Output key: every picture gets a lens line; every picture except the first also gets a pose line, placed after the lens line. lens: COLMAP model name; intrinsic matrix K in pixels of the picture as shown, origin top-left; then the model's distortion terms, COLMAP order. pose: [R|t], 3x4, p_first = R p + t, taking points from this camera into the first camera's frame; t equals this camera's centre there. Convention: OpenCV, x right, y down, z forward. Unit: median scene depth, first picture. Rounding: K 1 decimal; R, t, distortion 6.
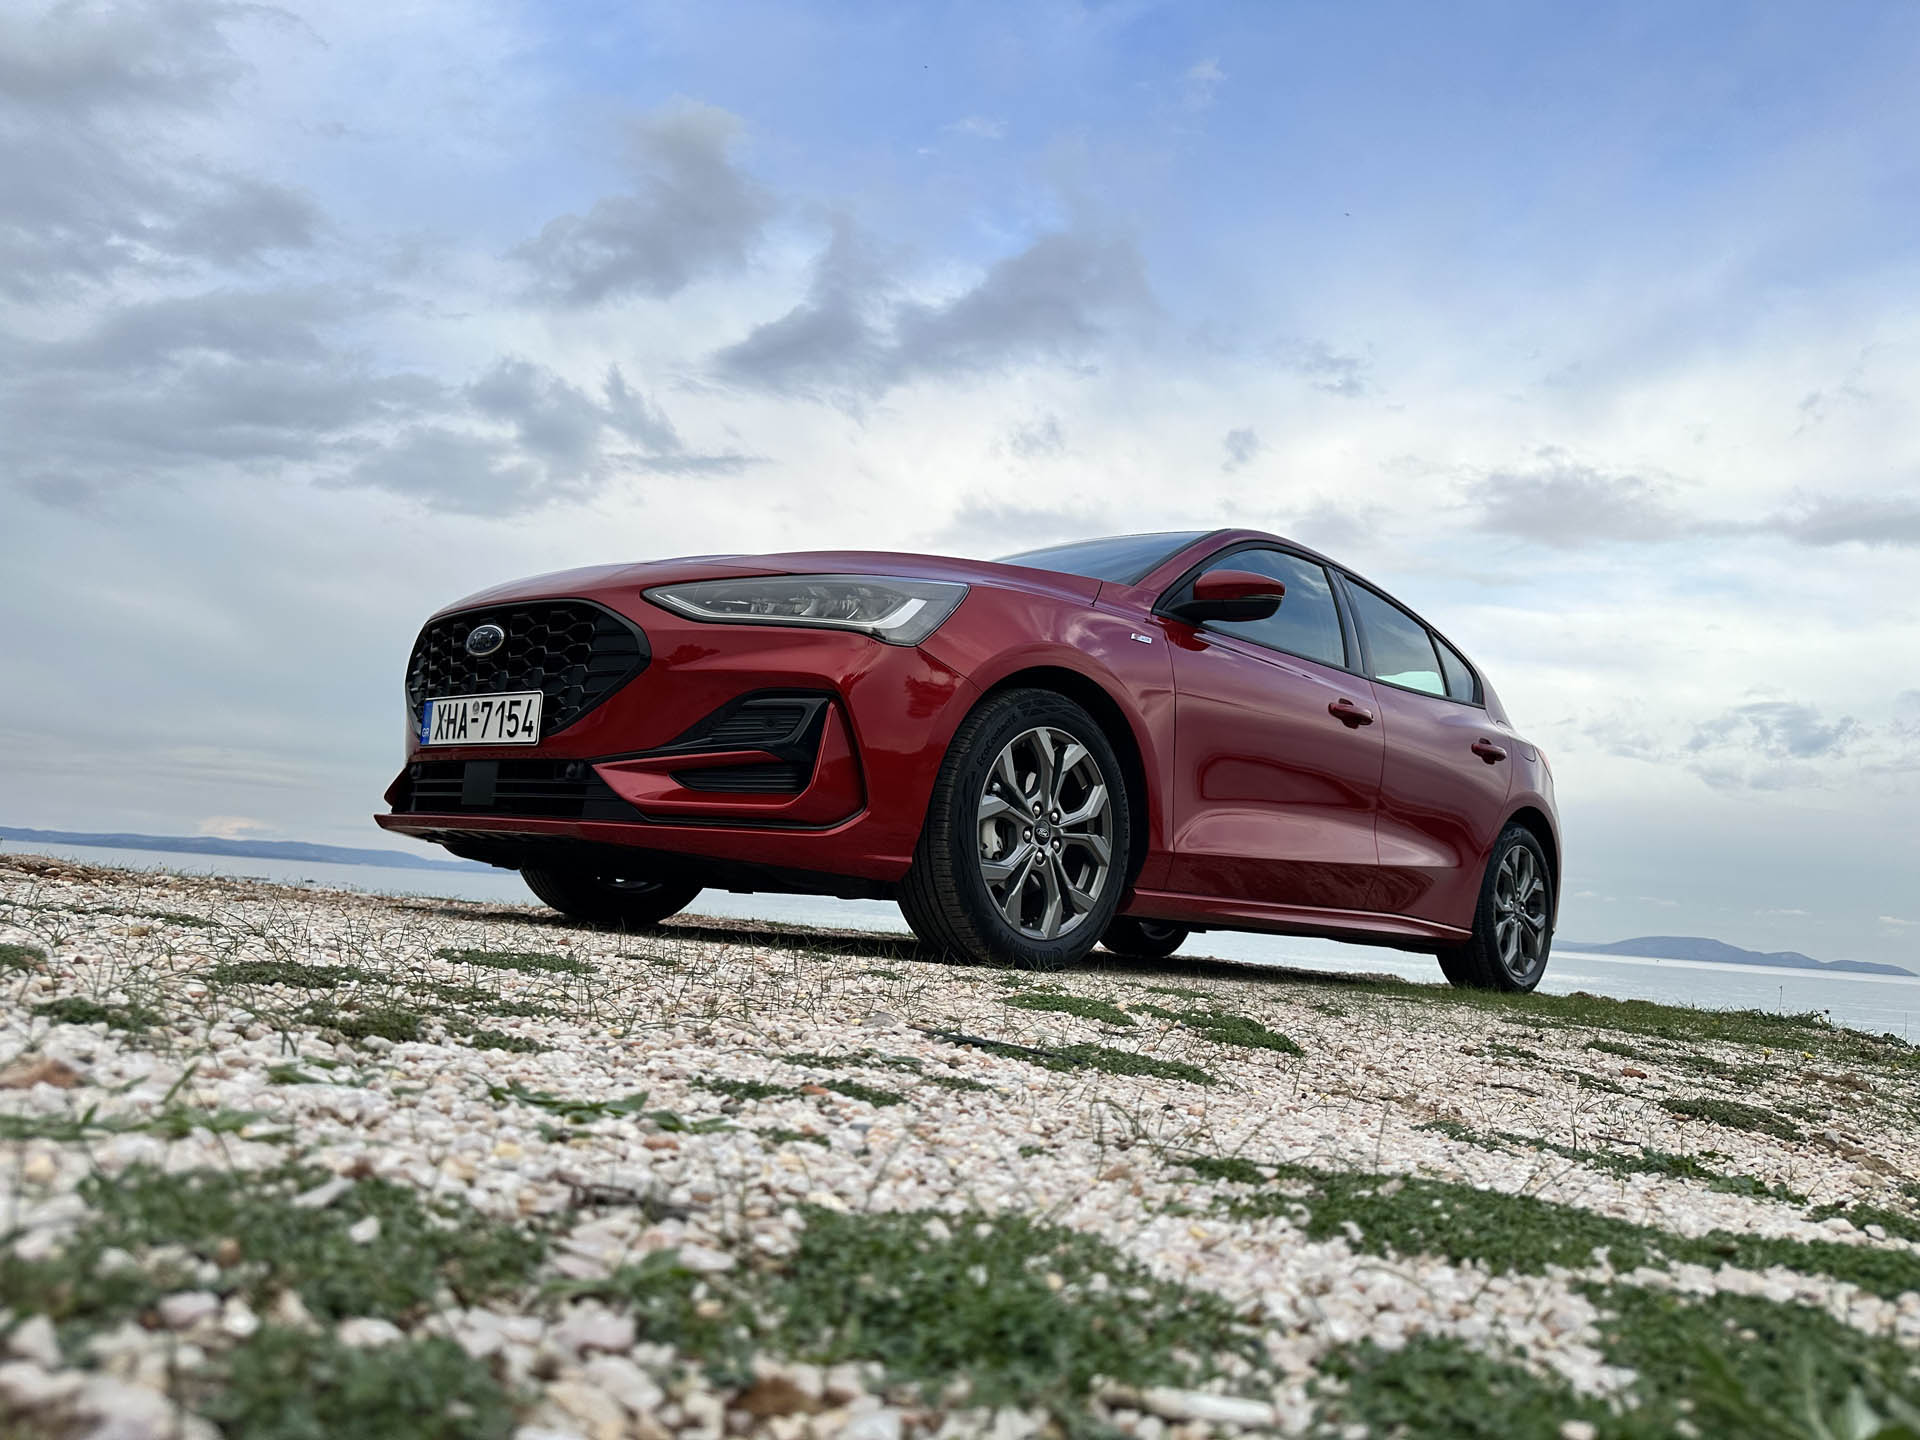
lens RADIAL K [[1406.4, 0, 964.3], [0, 1406.4, 728.7], [0, 0, 1]] dist [0.059731, -0.087755]
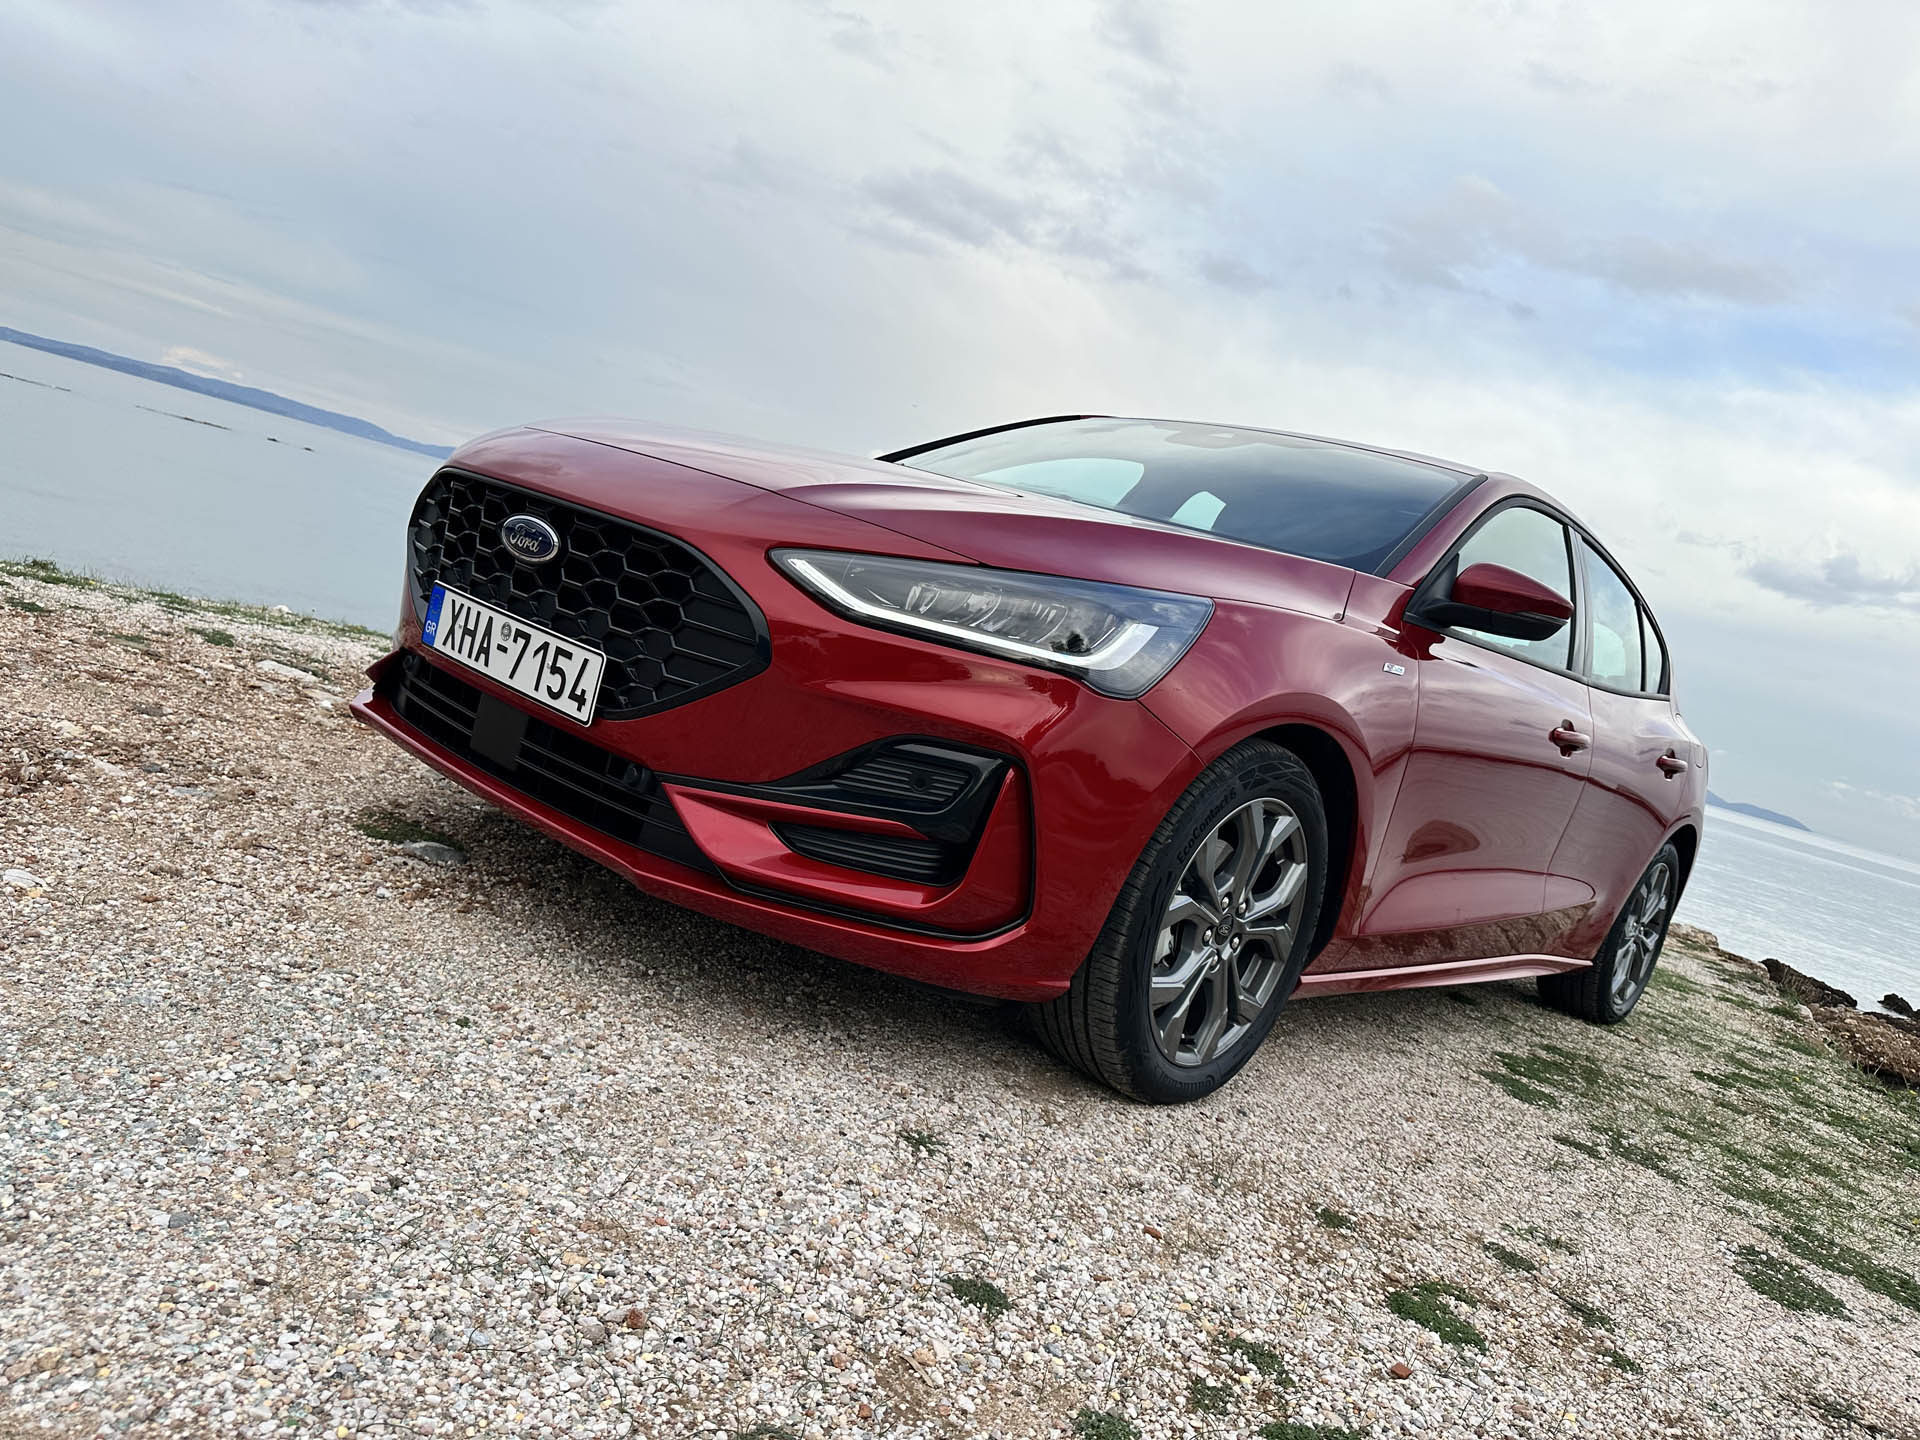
lens RADIAL K [[1406.4, 0, 924.3], [0, 1406.4, 711.2], [0, 0, 1]] dist [0.059731, -0.087755]
pose [[0.981732, 0.188292, 0.027350, -0.149428], [-0.189791, 0.958930, 0.210790, -0.172534], [0.013463, -0.212130, 0.977149, 0.290924]]
